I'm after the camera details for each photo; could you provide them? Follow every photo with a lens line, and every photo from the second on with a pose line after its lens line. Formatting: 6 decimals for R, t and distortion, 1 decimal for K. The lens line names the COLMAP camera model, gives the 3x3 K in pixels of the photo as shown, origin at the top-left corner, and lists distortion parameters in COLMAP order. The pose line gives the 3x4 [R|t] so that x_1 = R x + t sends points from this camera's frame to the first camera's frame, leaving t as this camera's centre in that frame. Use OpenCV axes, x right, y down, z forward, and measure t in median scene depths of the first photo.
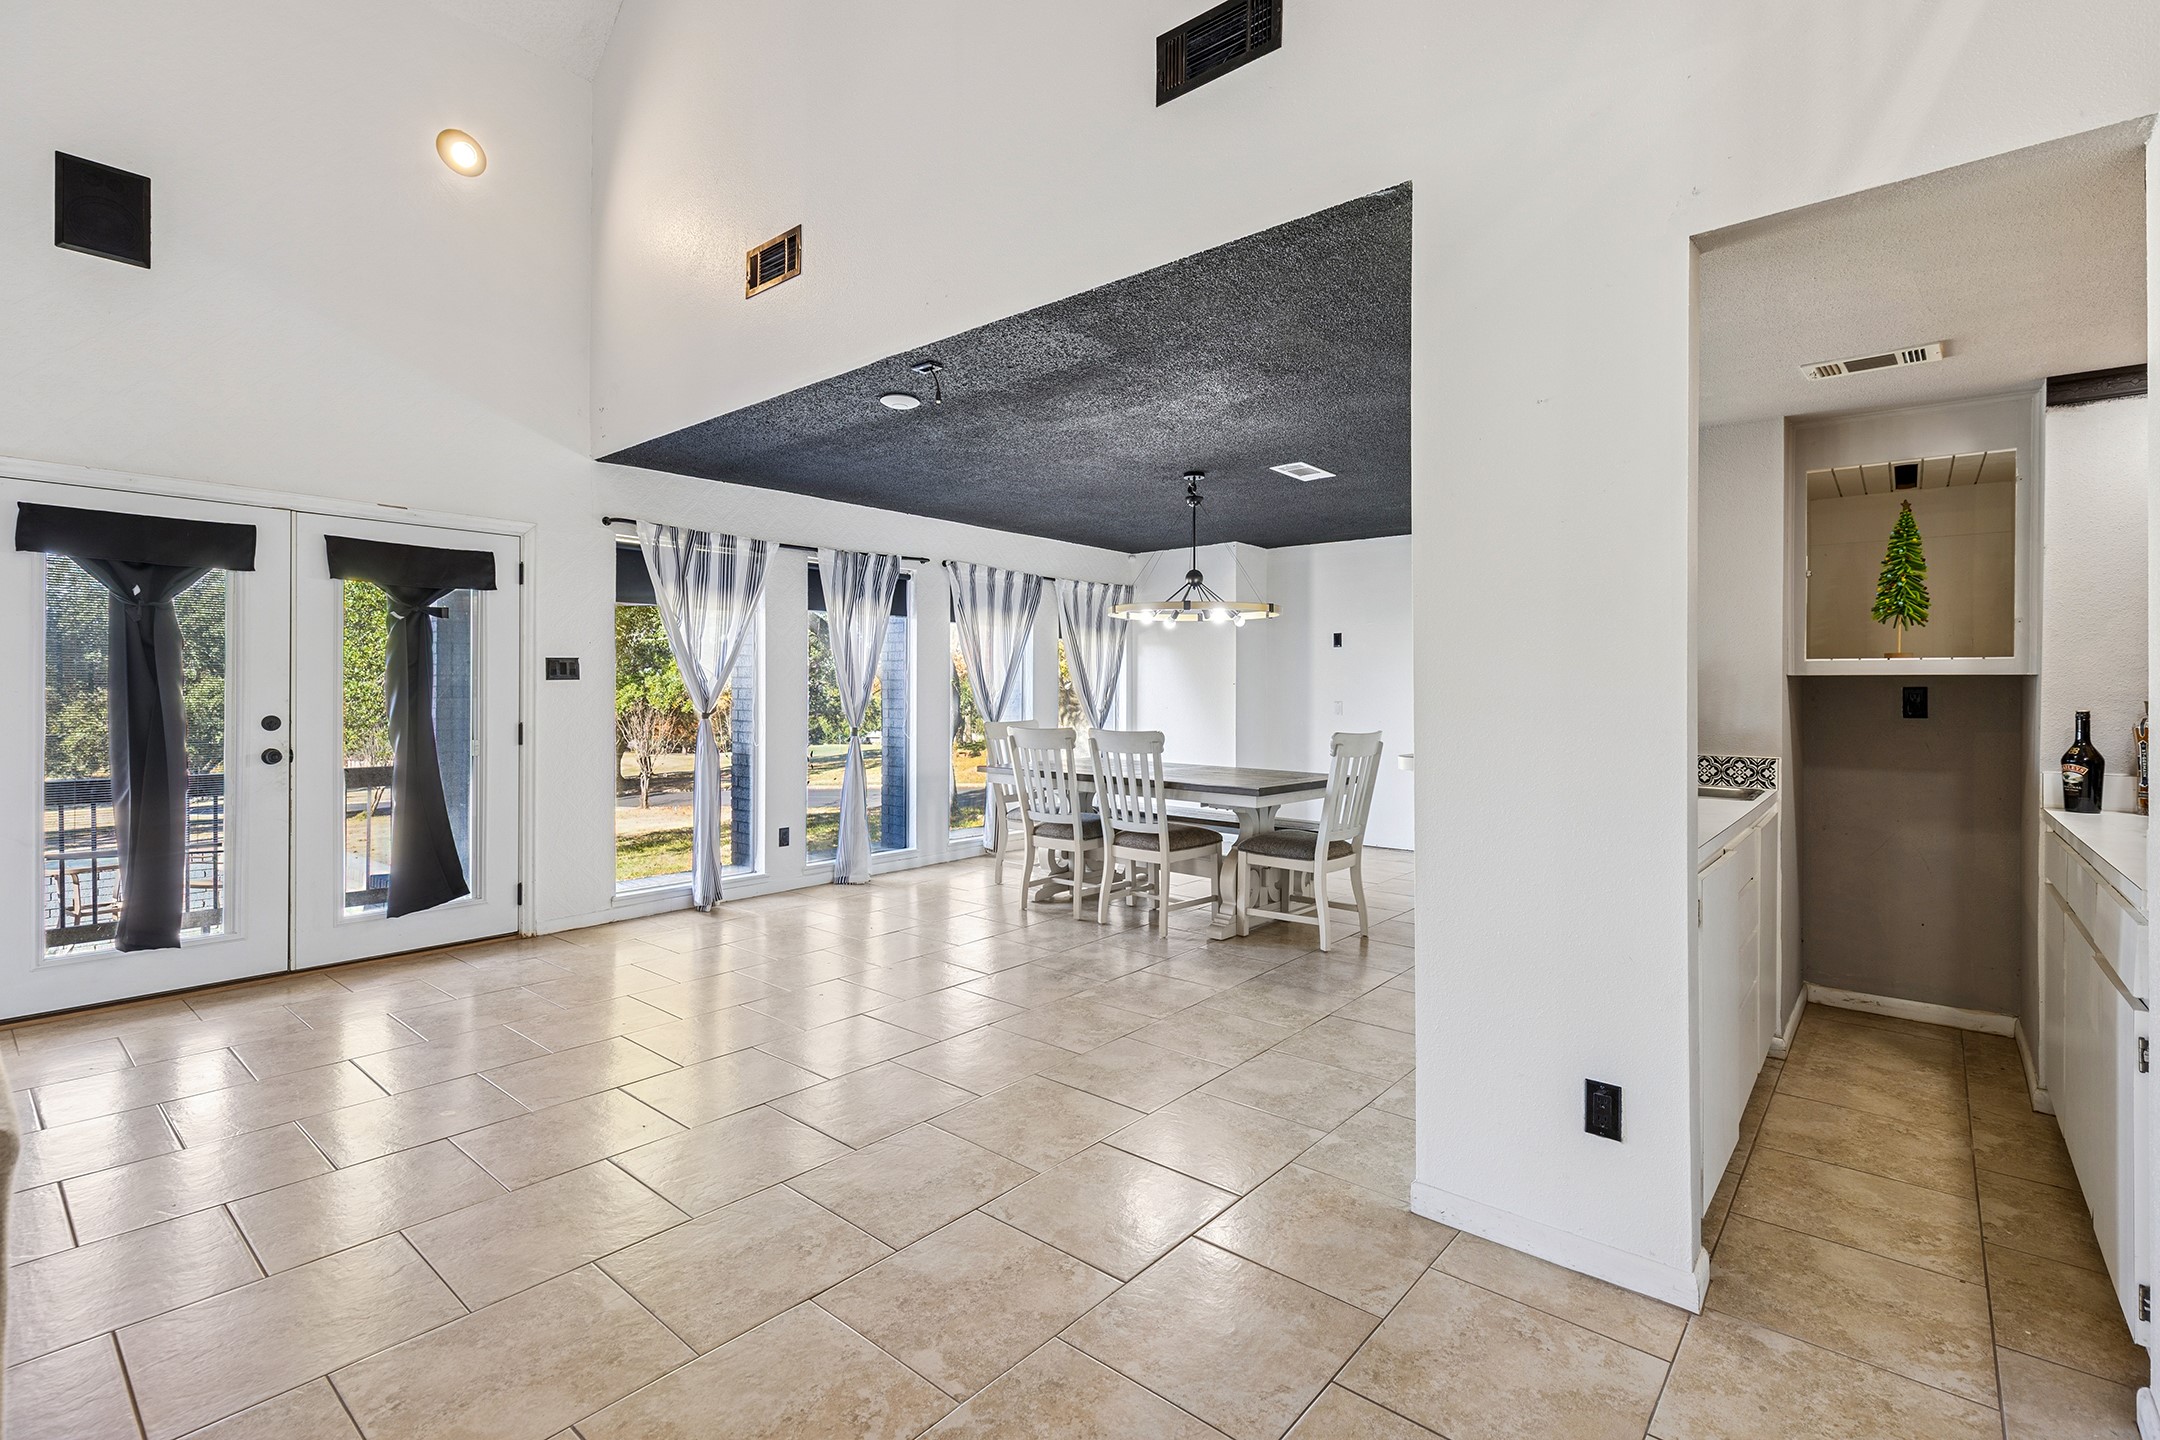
lens RADIAL K [[958.1, 0, 1074.1], [0, 958.1, 689.8], [0, 0, 1]] dist [-0.000493, -0.000419]
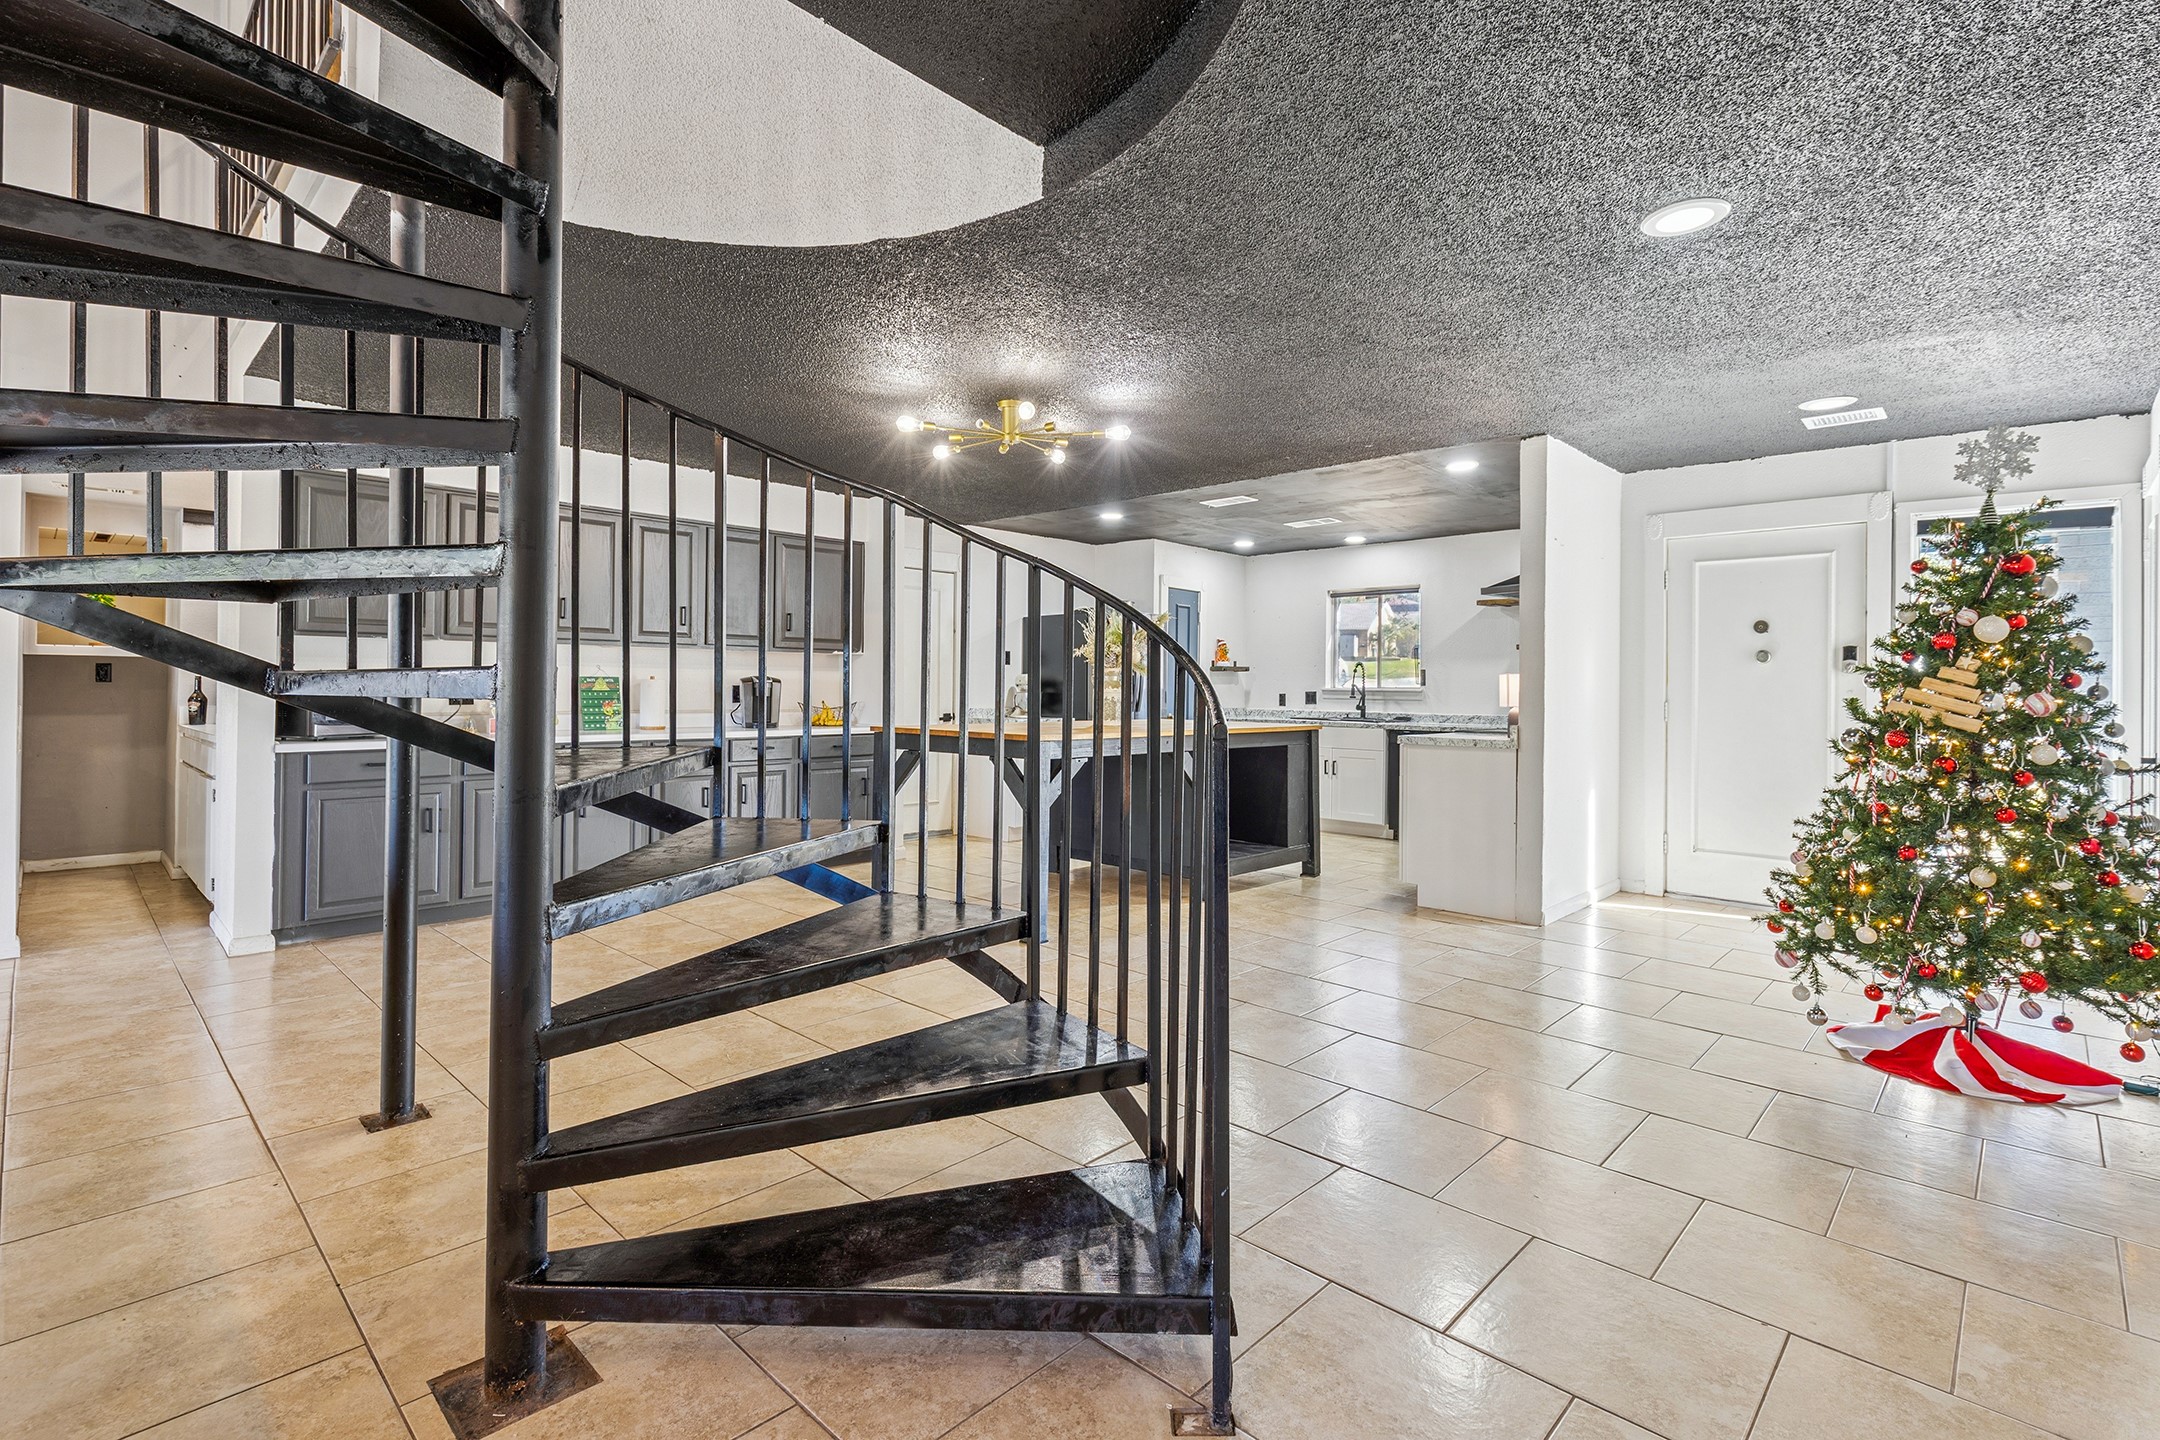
lens RADIAL K [[1009.7, 0, 1082.6], [0, 1009.7, 688.0], [0, 0, 1]] dist [0.002800, 0.000416]
pose [[0.040879, -0.006891, 0.999140, -0.853768], [-0.009785, 0.999925, 0.007297, 0.011964], [-0.999116, -0.010075, 0.040809, -0.810380]]
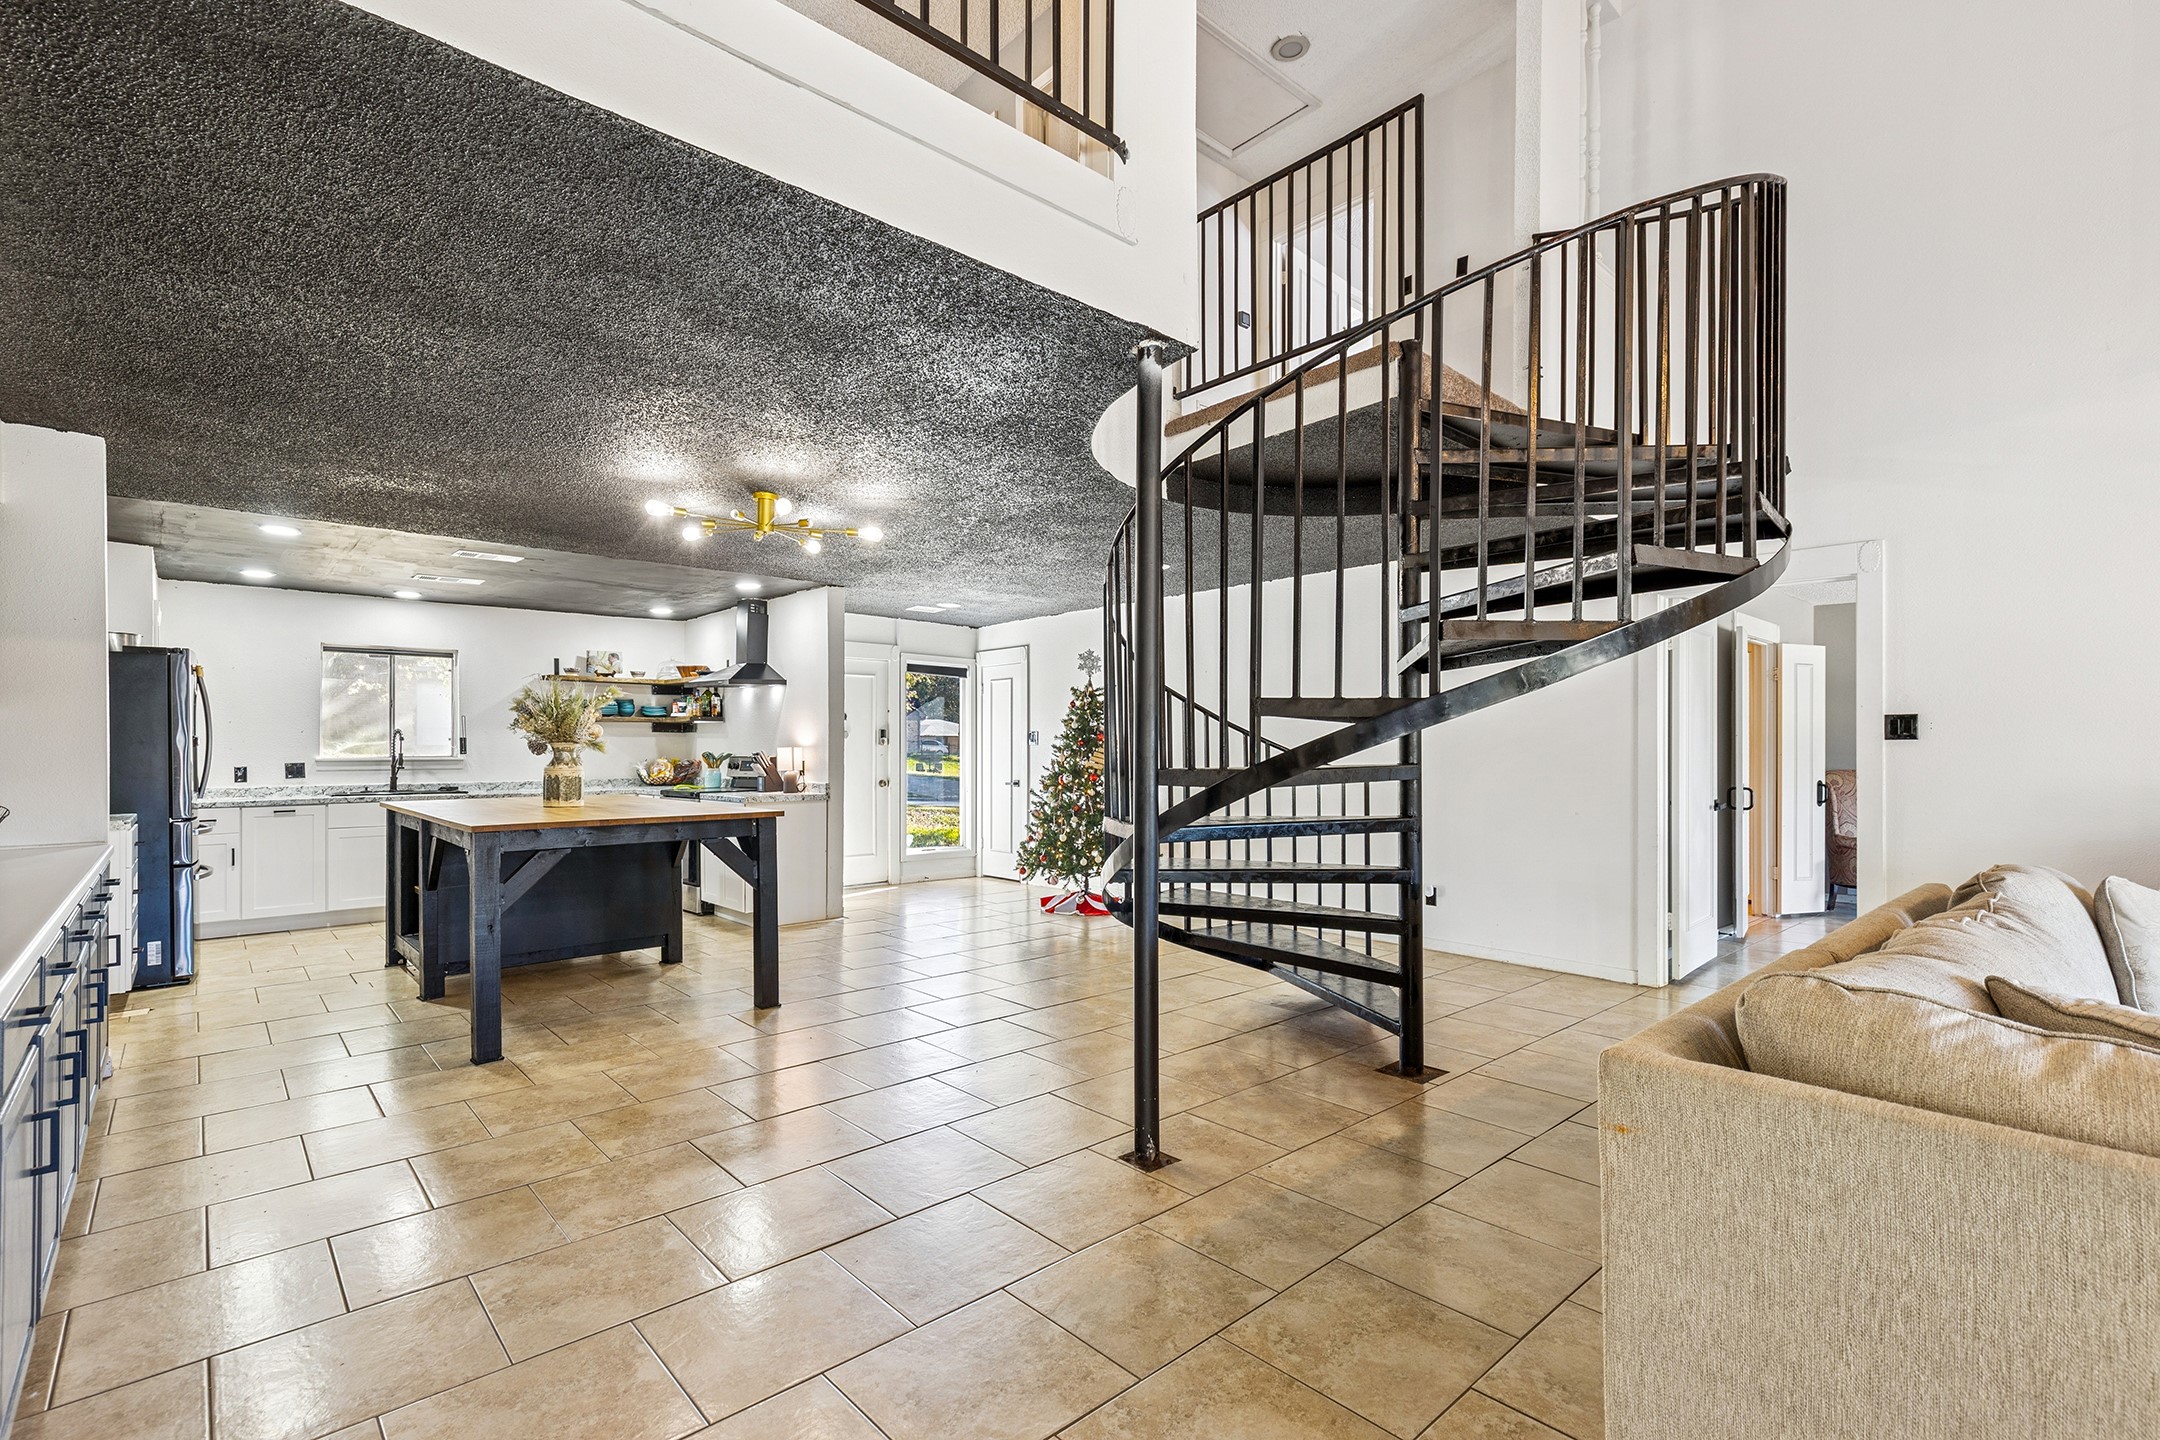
lens RADIAL K [[990.7, 0, 1084.0], [0, 990.7, 744.3], [0, 0, 1]] dist [0.000872, 0.000826]
pose [[-0.991873, -0.005127, 0.127129, -0.110962], [-0.005510, 0.999981, -0.002657, -0.010614], [-0.127113, -0.003336, -0.991883, 0.645940]]
